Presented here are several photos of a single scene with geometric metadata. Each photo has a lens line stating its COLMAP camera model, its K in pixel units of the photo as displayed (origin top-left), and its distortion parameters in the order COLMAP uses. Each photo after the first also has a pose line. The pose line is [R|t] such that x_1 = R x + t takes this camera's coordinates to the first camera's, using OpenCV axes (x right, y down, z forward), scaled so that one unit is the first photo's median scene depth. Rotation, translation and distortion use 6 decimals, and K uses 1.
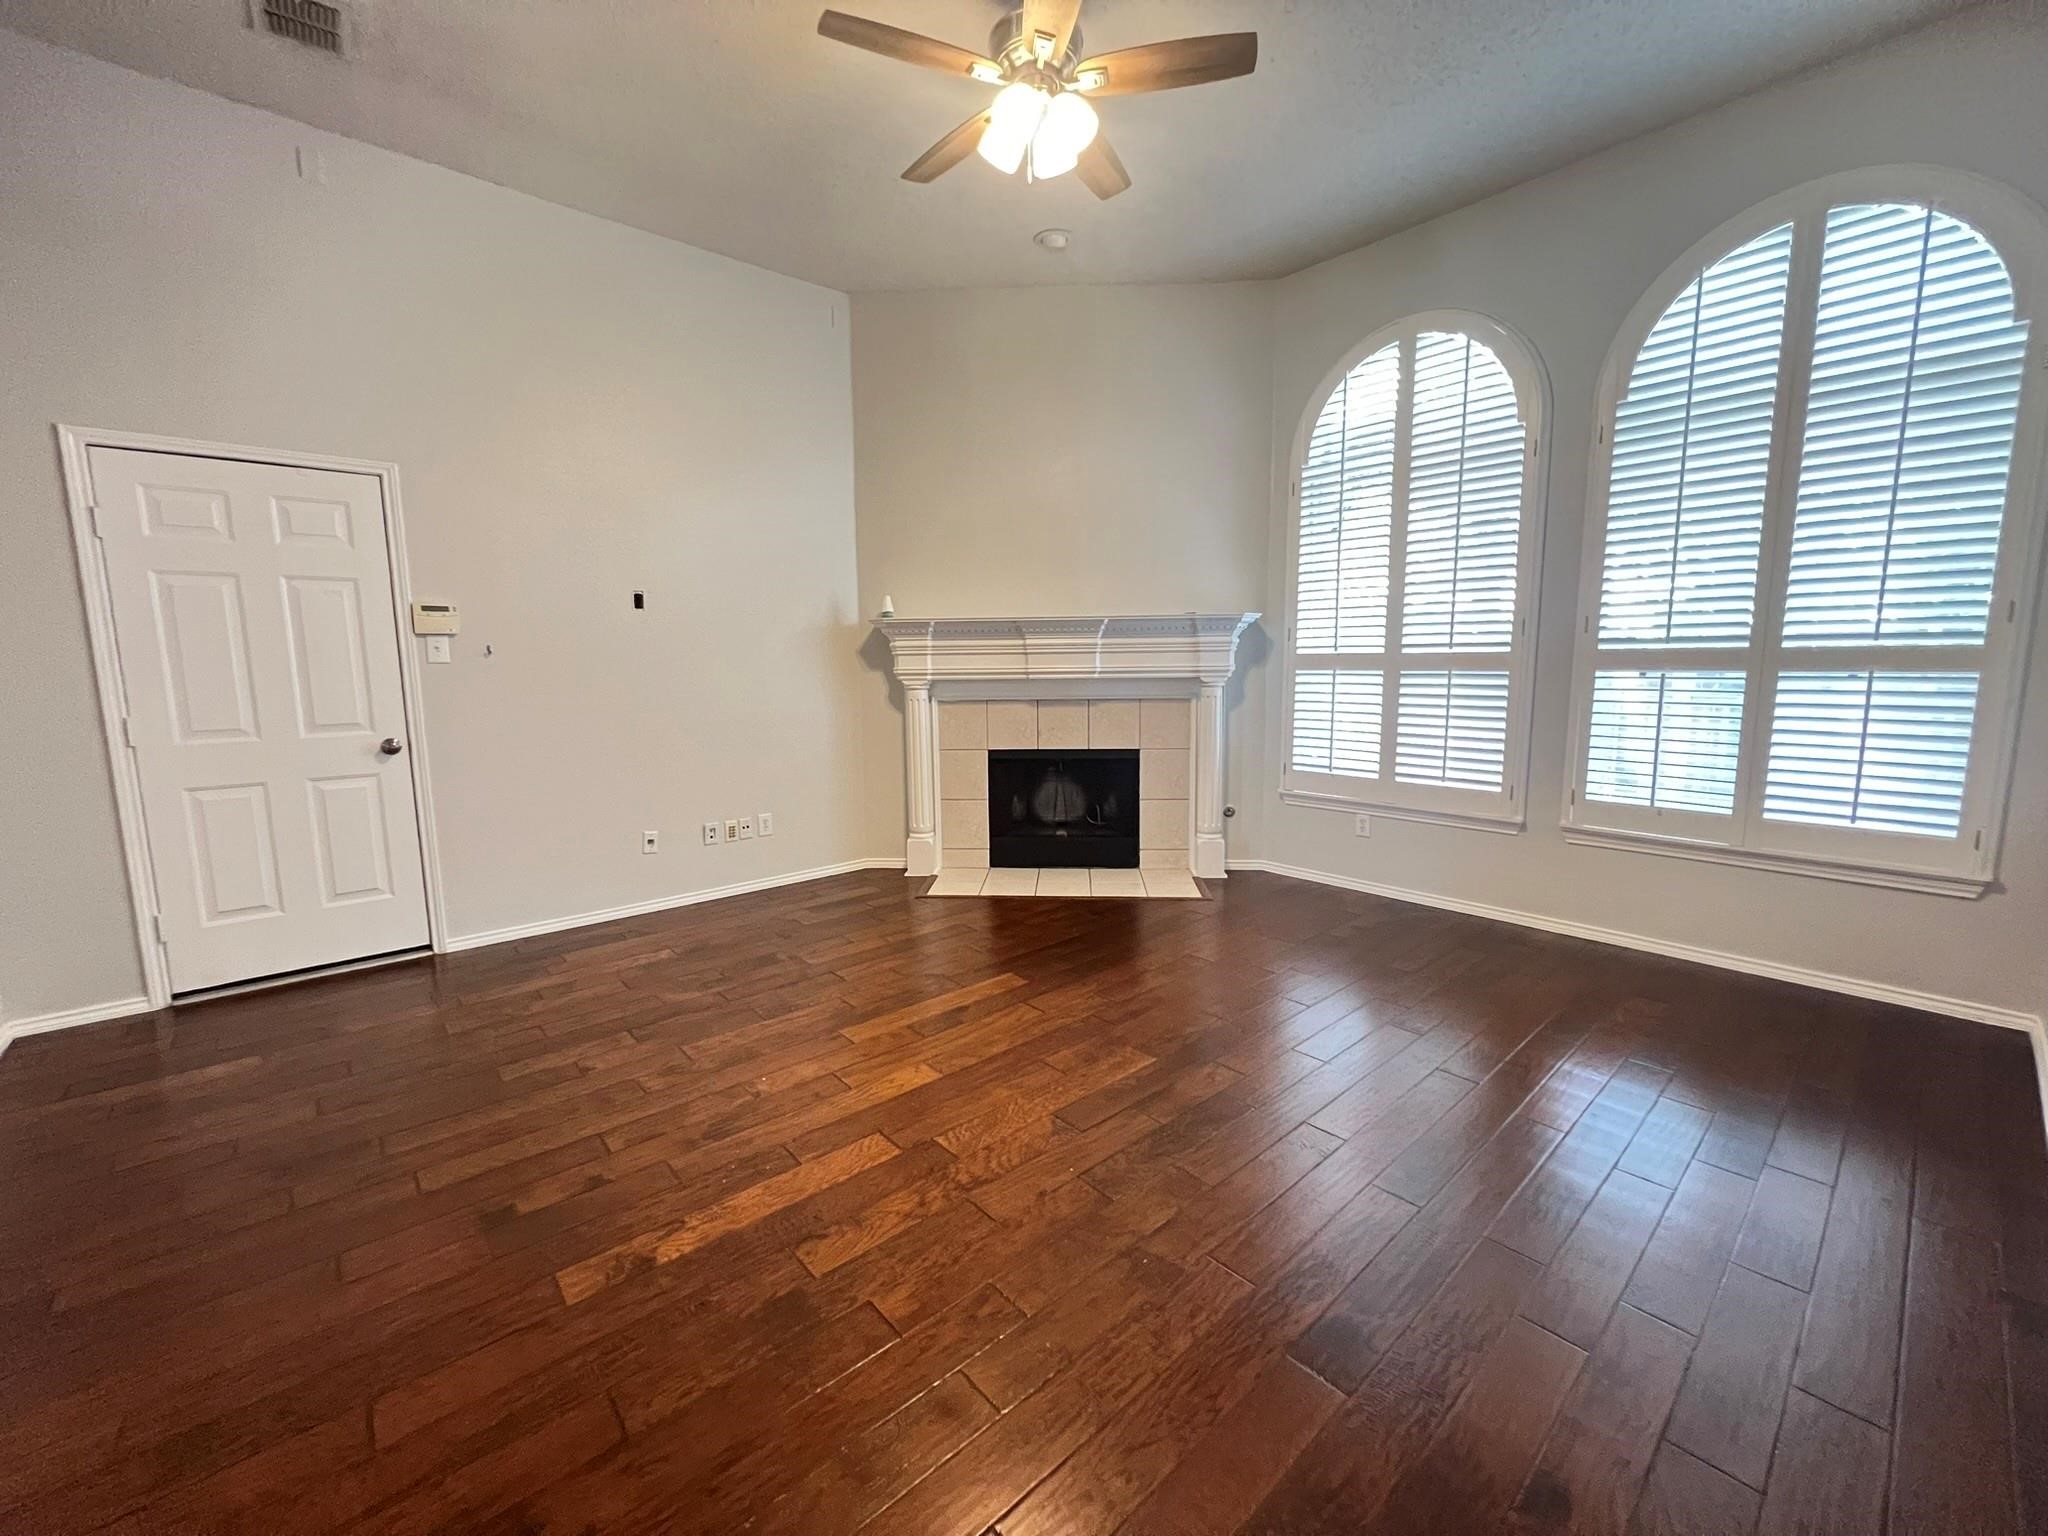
lens RADIAL K [[822.9, 0, 1028.7], [0, 822.9, 759.6], [0, 0, 1]] dist [-0.003202, 0.000515]
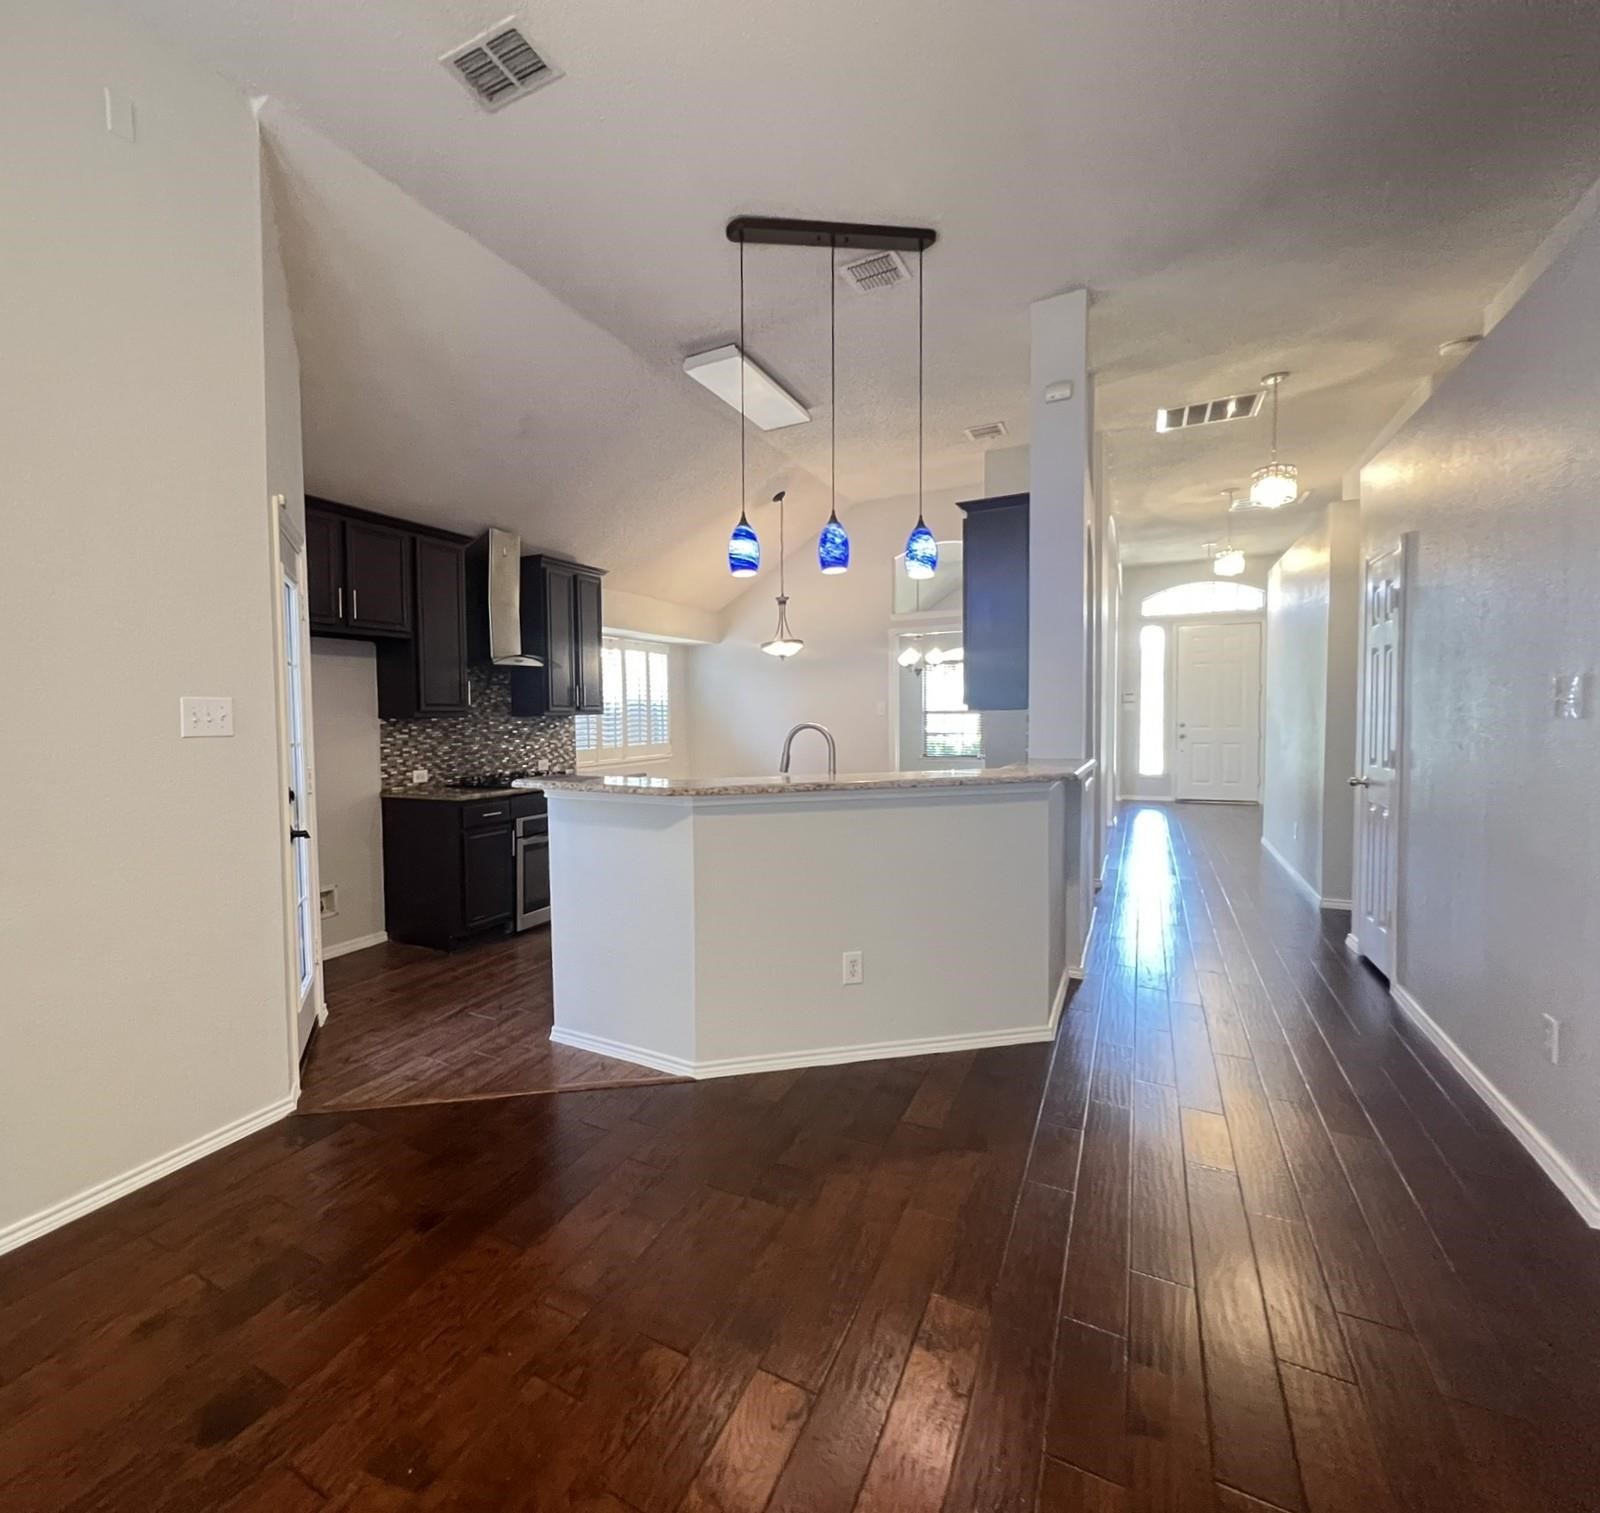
lens RADIAL K [[834.3, 0, 585.9], [0, 834.3, 756.2], [0, 0, 1]] dist [0.002181, 0.000358]
pose [[-0.967633, 0.036096, -0.249768, 0.083528], [-0.008215, 0.984688, 0.174133, -0.136224], [0.252229, 0.170549, -0.952520, 0.928295]]
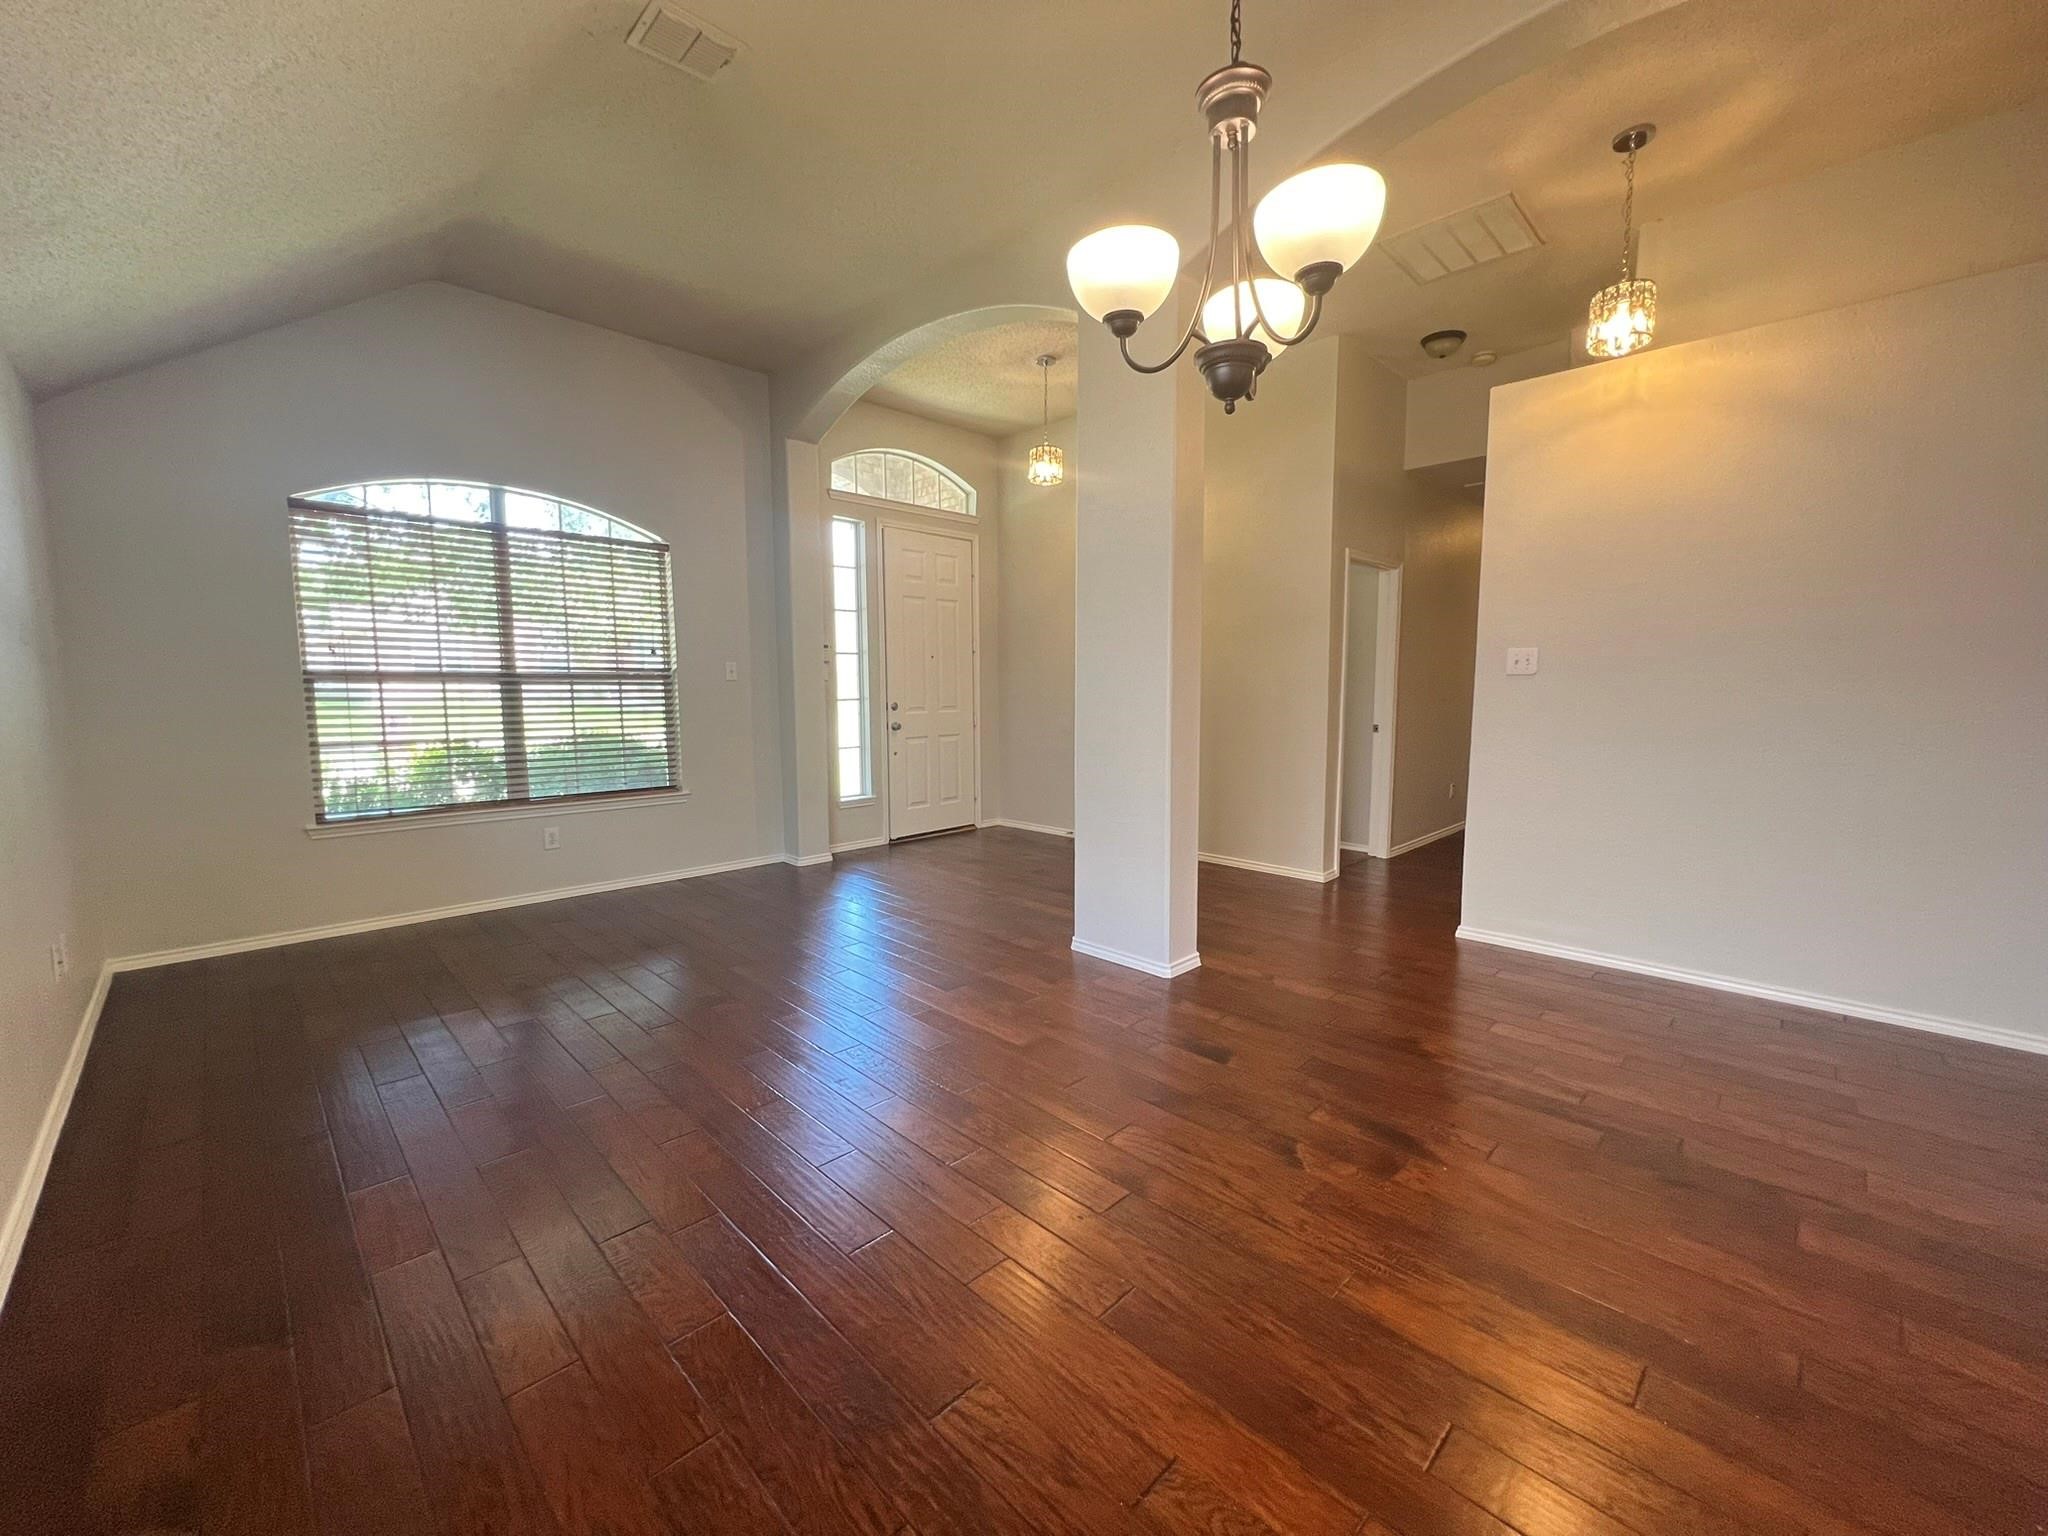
lens RADIAL K [[820.0, 0, 1032.2], [0, 820.0, 774.2], [0, 0, 1]] dist [-0.005805, 0.001963]
pose [[0.066867, 0.122546, -0.990208, -1.252866], [-0.124729, 0.985671, 0.113561, 0.215676], [0.989935, 0.115914, 0.081194, -1.558523]]
